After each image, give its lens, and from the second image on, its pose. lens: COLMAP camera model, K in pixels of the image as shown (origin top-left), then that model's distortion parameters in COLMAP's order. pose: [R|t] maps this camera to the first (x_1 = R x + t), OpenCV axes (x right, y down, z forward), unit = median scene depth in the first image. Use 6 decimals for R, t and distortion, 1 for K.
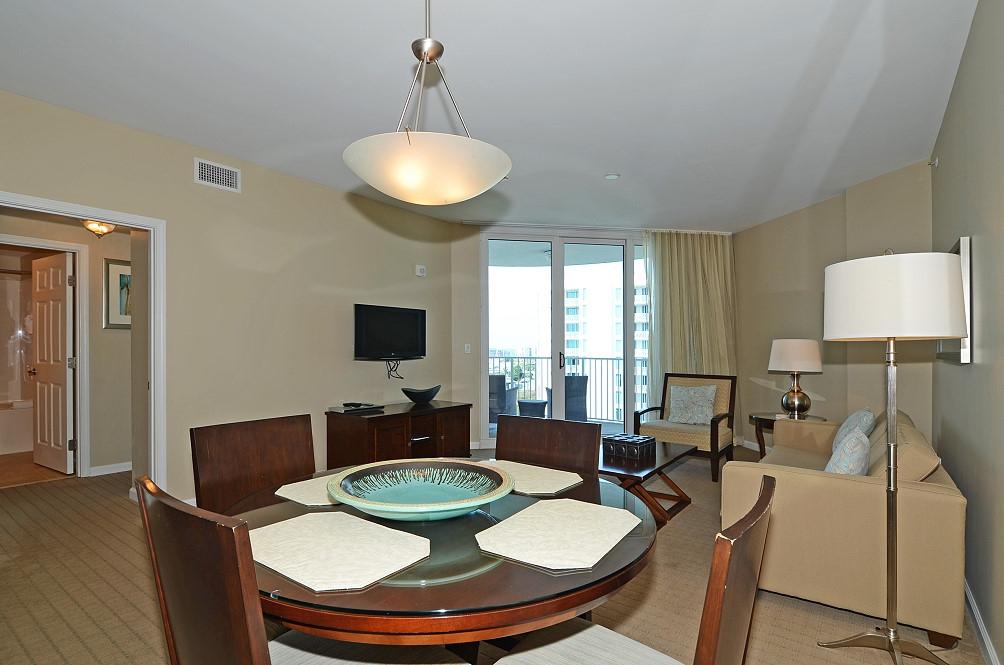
lens RADIAL K [[529.9, 0, 502.0], [0, 529.9, 332.5], [0, 0, 1]] dist [-0.000513, 0.000056]
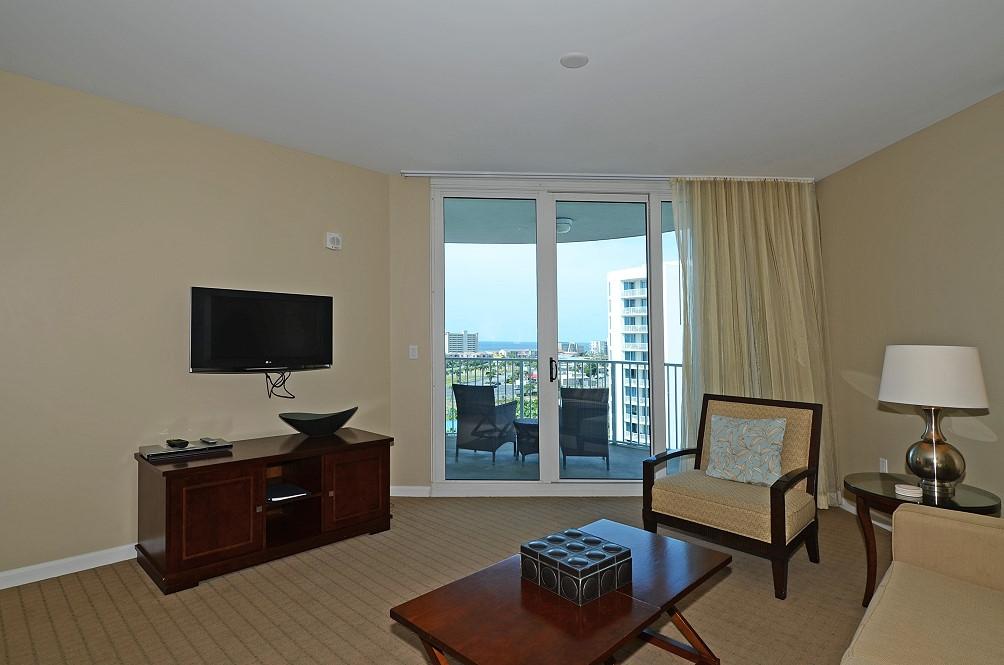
lens RADIAL K [[538.8, 0, 509.8], [0, 538.8, 299.9], [0, 0, 1]] dist [0.000634, -0.000112]
pose [[0.990266, -0.003692, -0.139140, 0.179262], [-0.002576, 0.998991, -0.044837, -0.007836], [0.139165, 0.044759, 0.989257, 0.343792]]
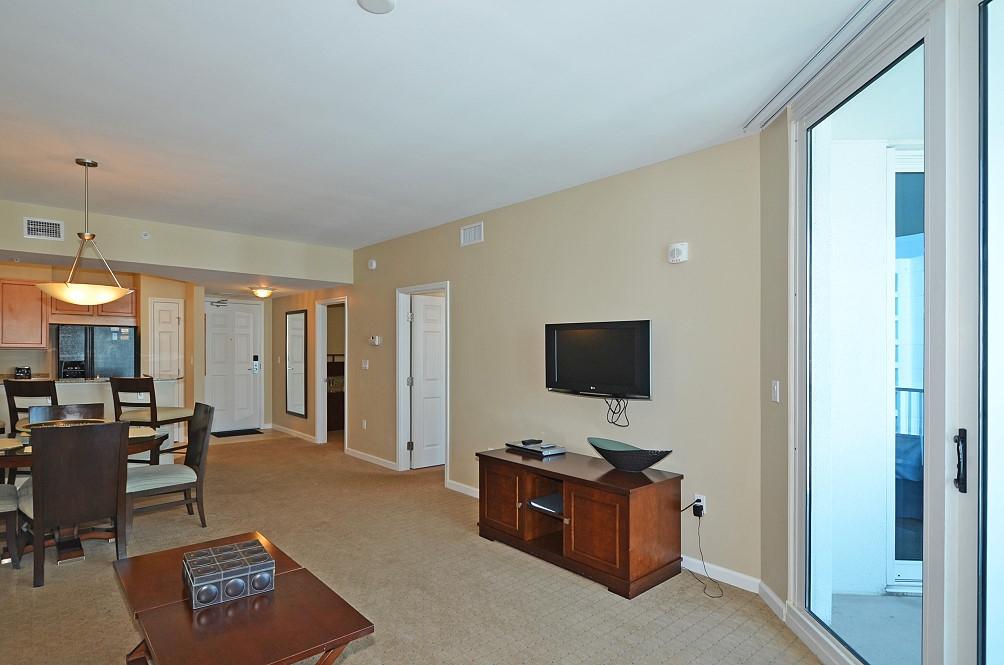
lens RADIAL K [[528.6, 0, 503.2], [0, 528.6, 361.9], [0, 0, 1]] dist [-0.000380, -0.000012]
pose [[-0.218138, 0.005897, -0.975900, 0.483225], [0.007023, 0.999965, 0.004473, 0.001164], [0.975893, -0.005878, -0.218172, 0.975220]]
